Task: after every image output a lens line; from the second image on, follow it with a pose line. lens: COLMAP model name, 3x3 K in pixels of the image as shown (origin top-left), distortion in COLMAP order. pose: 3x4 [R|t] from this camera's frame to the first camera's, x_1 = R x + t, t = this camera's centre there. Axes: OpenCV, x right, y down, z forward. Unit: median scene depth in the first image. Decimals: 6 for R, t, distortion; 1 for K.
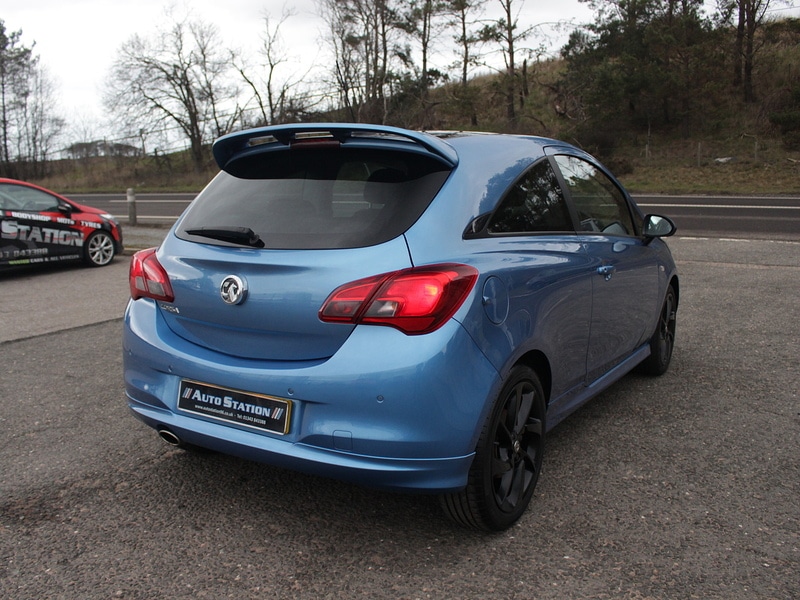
lens RADIAL K [[736.9, 0, 390.6], [0, 736.9, 300.3], [0, 0, 1]] dist [-0.159458, 0.130863]
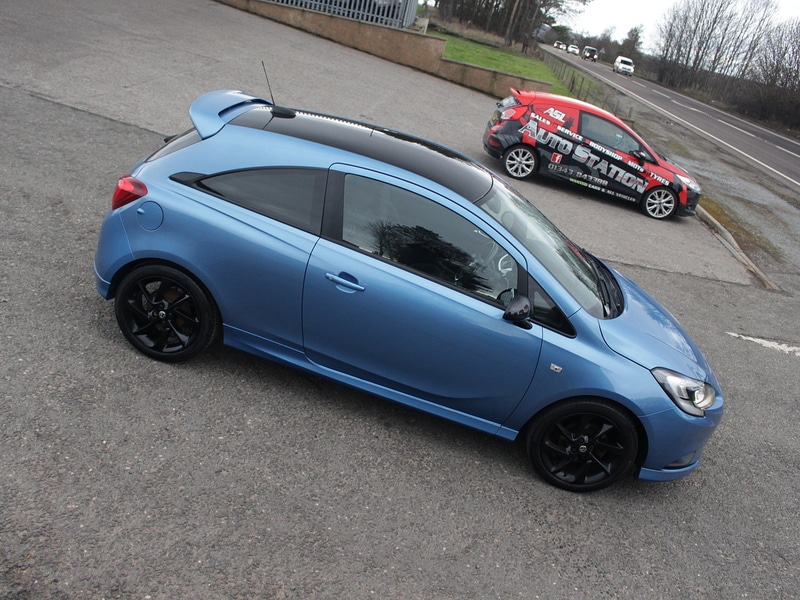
lens RADIAL K [[736.9, 0, 390.6], [0, 736.9, 300.3], [0, 0, 1]] dist [-0.159458, 0.130863]
pose [[0.384313, 0.463617, -0.798350, 0.381699], [-0.398981, 0.863242, 0.309238, -0.122124], [0.832537, 0.199683, 0.516730, 0.138682]]
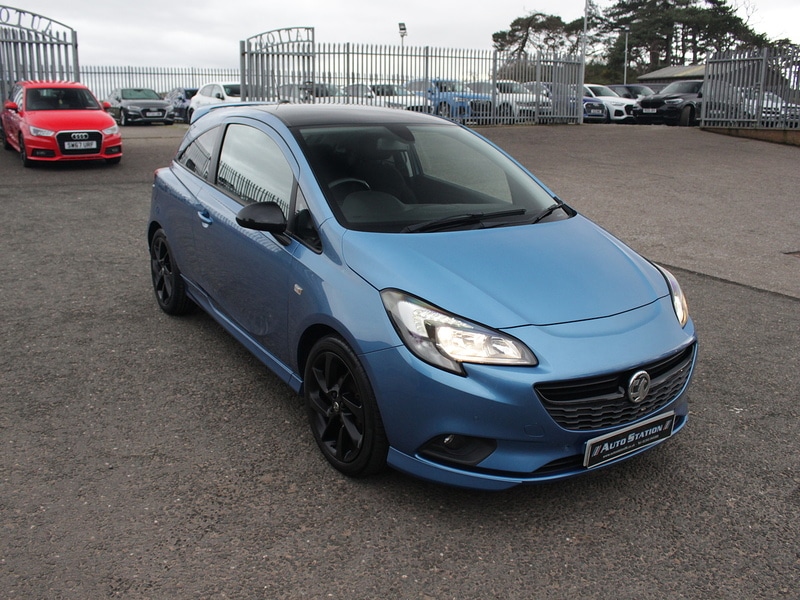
lens RADIAL K [[736.9, 0, 390.6], [0, 736.9, 300.3], [0, 0, 1]] dist [-0.159458, 0.130863]
pose [[-0.416268, 0.248961, -0.874494, 0.385879], [-0.178294, 0.920761, 0.347003, -0.120095], [0.891589, 0.300363, -0.338895, 0.523822]]
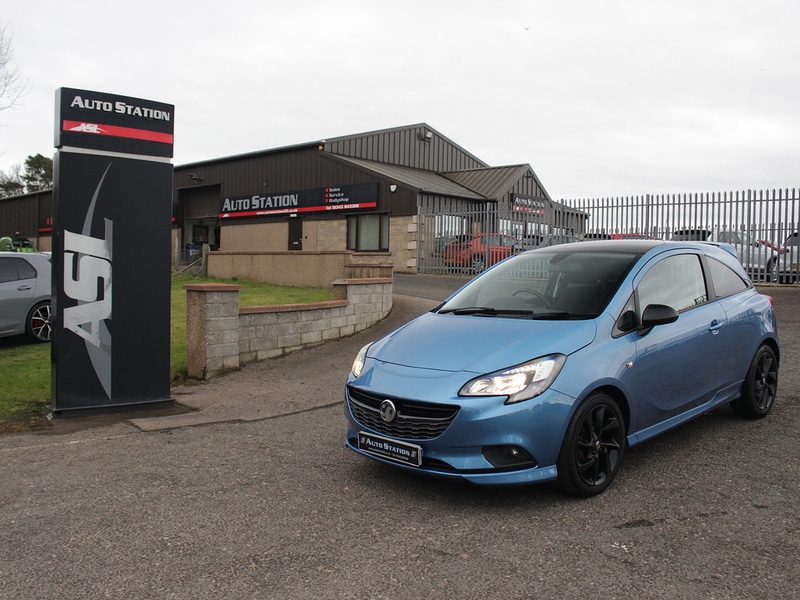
lens RADIAL K [[736.9, 0, 390.6], [0, 736.9, 300.3], [0, 0, 1]] dist [-0.159458, 0.130863]
pose [[-0.961004, 0.014072, 0.276177, 0.034798], [0.078161, 0.971804, 0.222458, -0.160521], [-0.265260, 0.235369, -0.935007, 0.862736]]
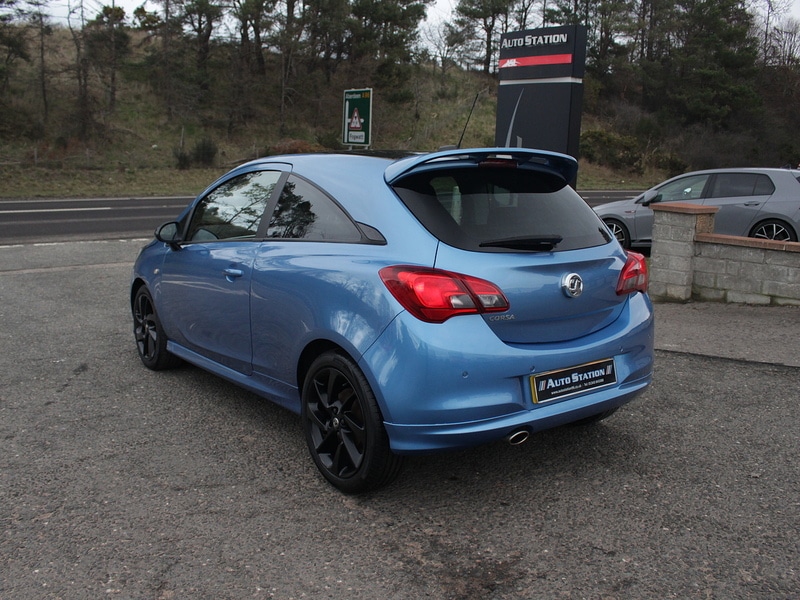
lens RADIAL K [[736.9, 0, 390.6], [0, 736.9, 300.3], [0, 0, 1]] dist [-0.159458, 0.130863]
pose [[0.365360, -0.140985, 0.920128, -0.326357], [0.144407, 0.985082, 0.093597, -0.033094], [-0.919597, 0.098677, 0.380268, 0.183884]]
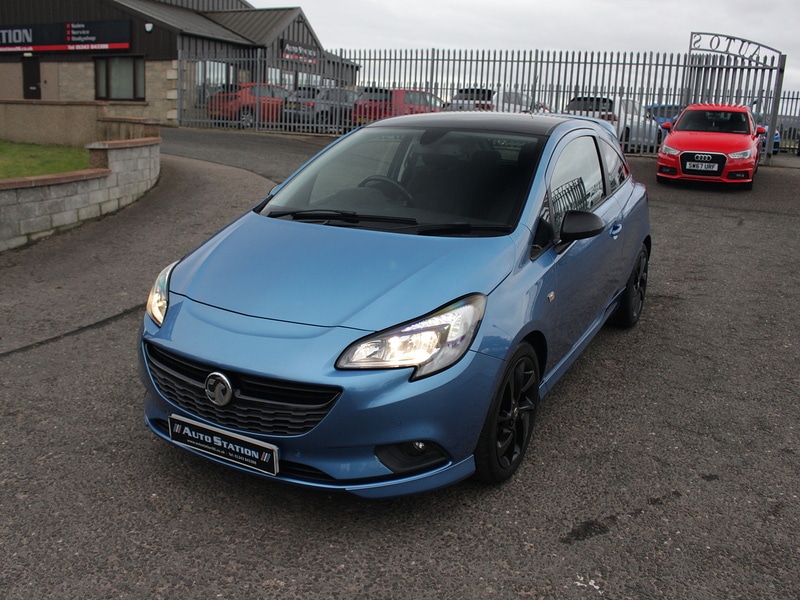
lens RADIAL K [[738.6, 0, 390.3], [0, 738.6, 298.6], [0, 0, 1]] dist [-0.158797, 0.130798]
pose [[-0.998920, 0.005010, -0.046192, 0.095755], [-0.014948, 0.906668, 0.421580, -0.149964], [0.043993, 0.421815, -0.905614, 0.730567]]
